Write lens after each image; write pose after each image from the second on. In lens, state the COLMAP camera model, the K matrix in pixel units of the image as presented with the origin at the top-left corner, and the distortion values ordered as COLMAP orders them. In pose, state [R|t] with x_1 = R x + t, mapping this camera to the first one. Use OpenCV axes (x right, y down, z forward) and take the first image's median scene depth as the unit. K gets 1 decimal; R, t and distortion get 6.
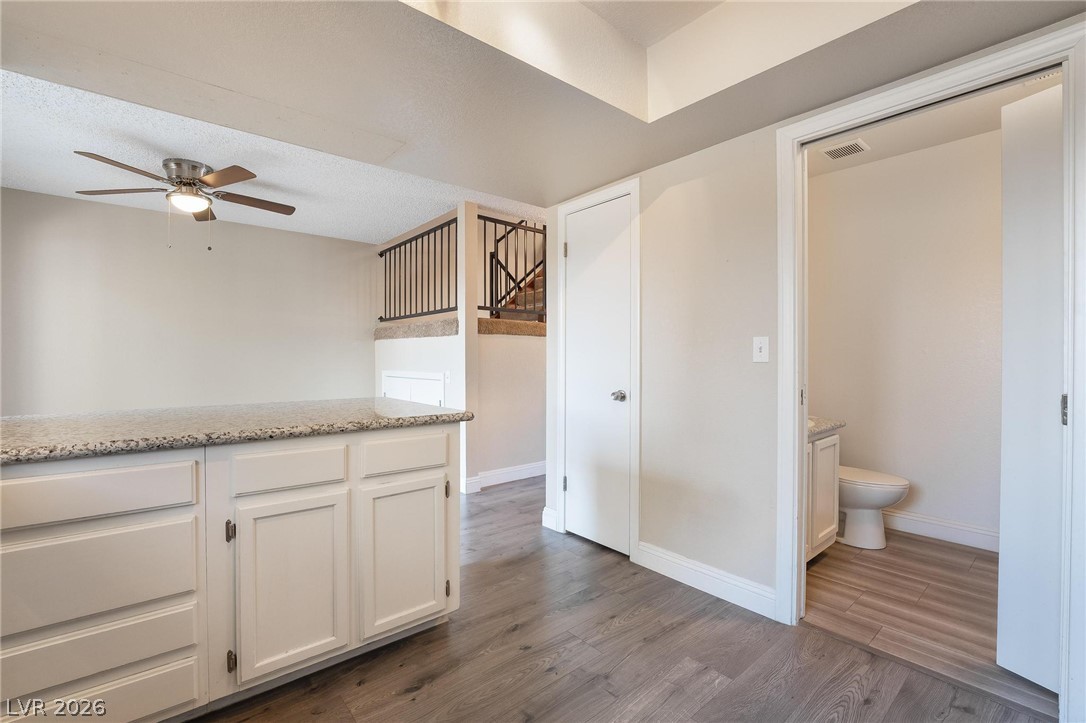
lens RADIAL K [[466.3, 0, 541.1], [0, 466.3, 365.6], [0, 0, 1]] dist [-0.020242, 0.000841]
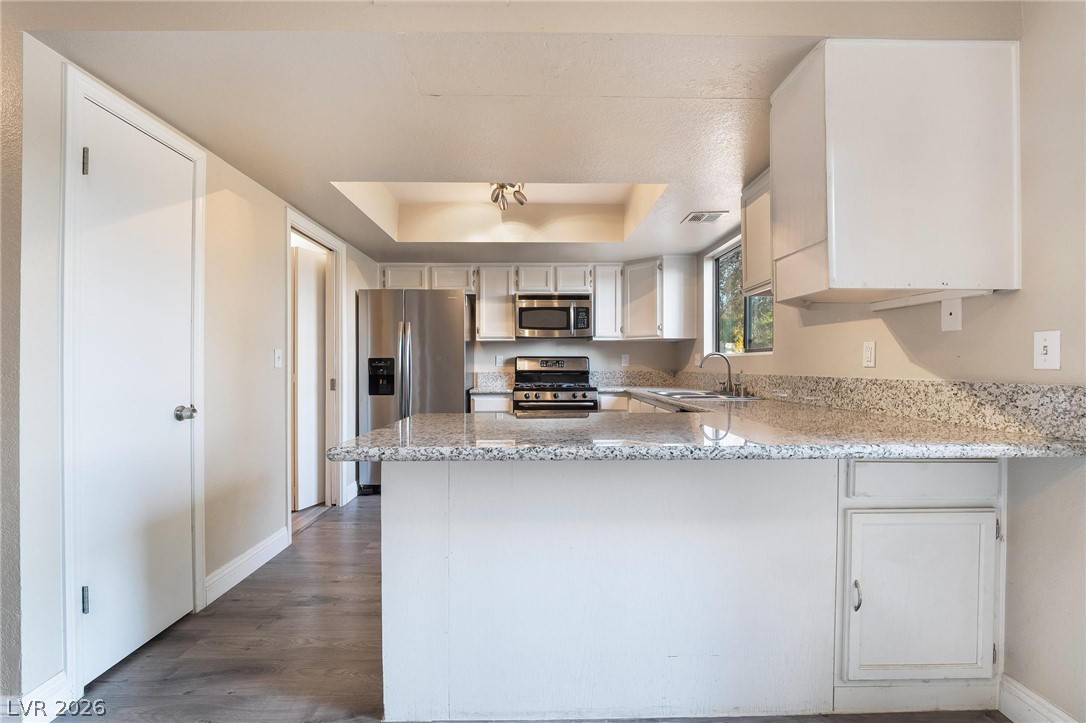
lens RADIAL K [[466.3, 0, 541.1], [0, 466.3, 365.6], [0, 0, 1]] dist [-0.020242, 0.000841]
pose [[-0.771239, 0.002599, 0.636541, -0.779766], [0.008121, 0.999950, 0.005757, -0.013208], [-0.636494, 0.009610, -0.771222, 1.216674]]
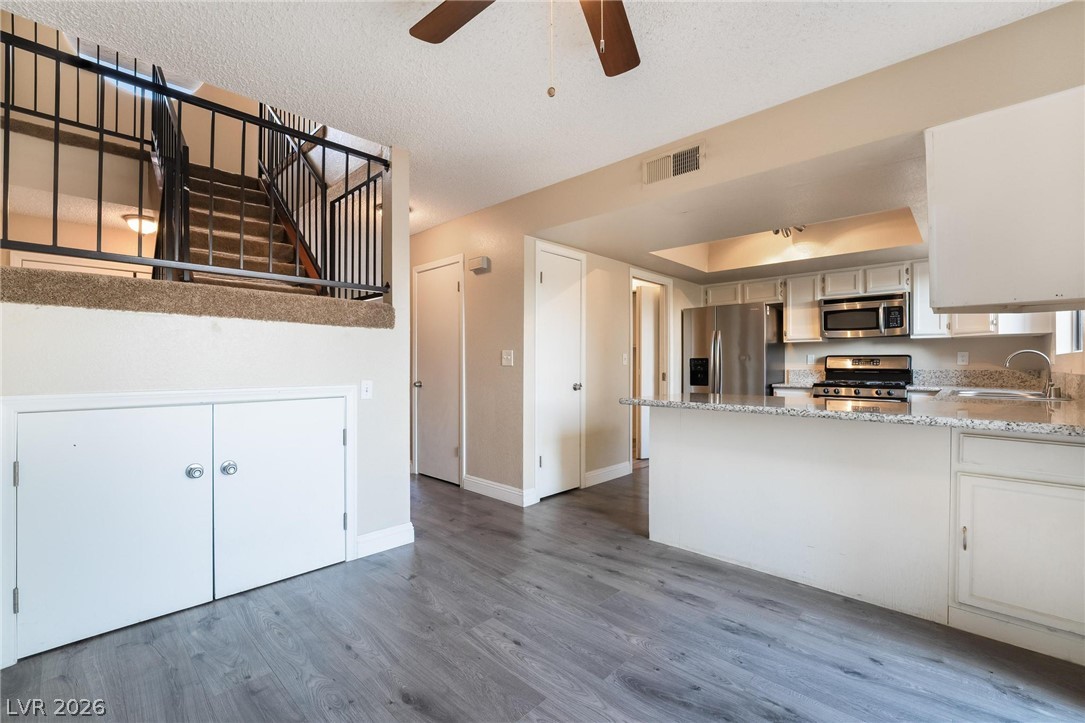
lens RADIAL K [[465.9, 0, 540.6], [0, 465.9, 365.6], [0, 0, 1]] dist [-0.020242, 0.000841]
pose [[-0.109282, -0.000971, 0.994010, -1.371668], [0.008188, 0.999965, 0.001877, -0.010267], [-0.993977, 0.008344, -0.109271, 1.295689]]
